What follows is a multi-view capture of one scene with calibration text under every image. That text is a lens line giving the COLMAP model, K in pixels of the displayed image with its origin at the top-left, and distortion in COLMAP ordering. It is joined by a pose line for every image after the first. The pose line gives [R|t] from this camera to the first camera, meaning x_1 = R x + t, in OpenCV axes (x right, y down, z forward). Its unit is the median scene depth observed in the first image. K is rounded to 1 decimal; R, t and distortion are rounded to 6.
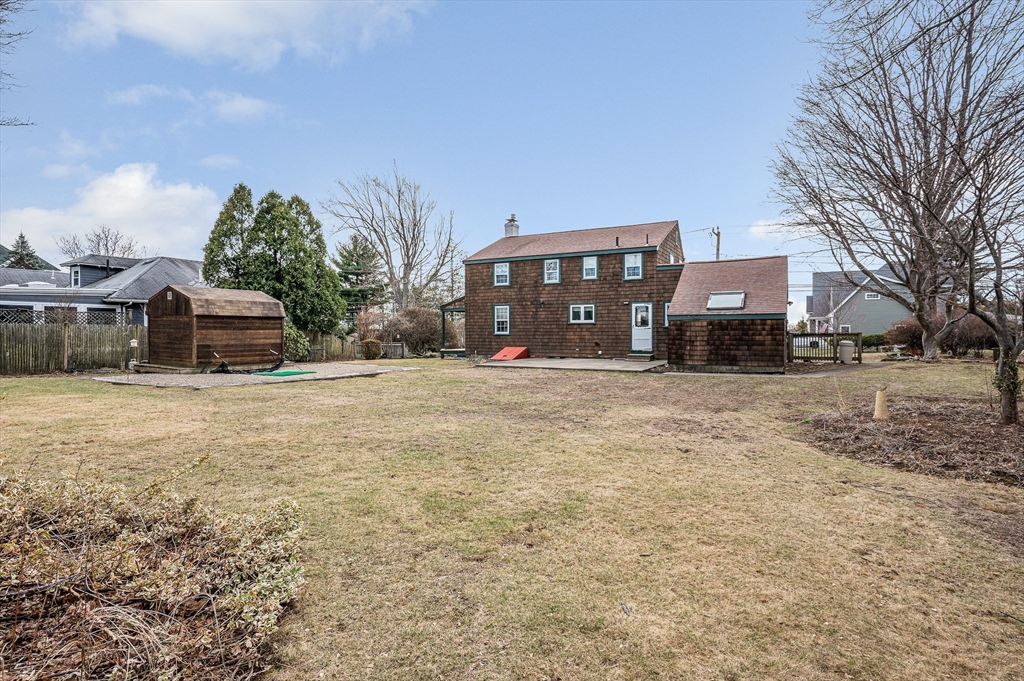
lens RADIAL K [[529.5, 0, 512.8], [0, 529.5, 337.3], [0, 0, 1]] dist [-0.000721, -0.000005]
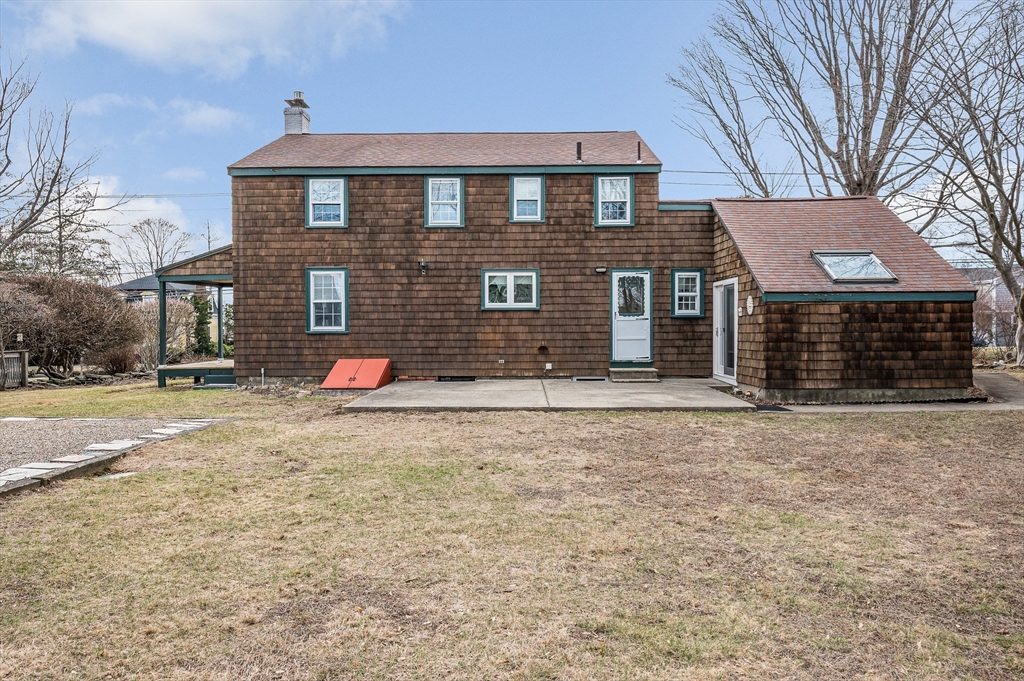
lens RADIAL K [[729.8, 0, 511.3], [0, 729.8, 341.6], [0, 0, 1]] dist [-0.001249, -0.000736]
pose [[0.887100, -0.011957, 0.461423, -0.192093], [0.007400, 0.999904, 0.011684, -0.003586], [-0.461519, -0.006950, 0.887103, 0.395475]]
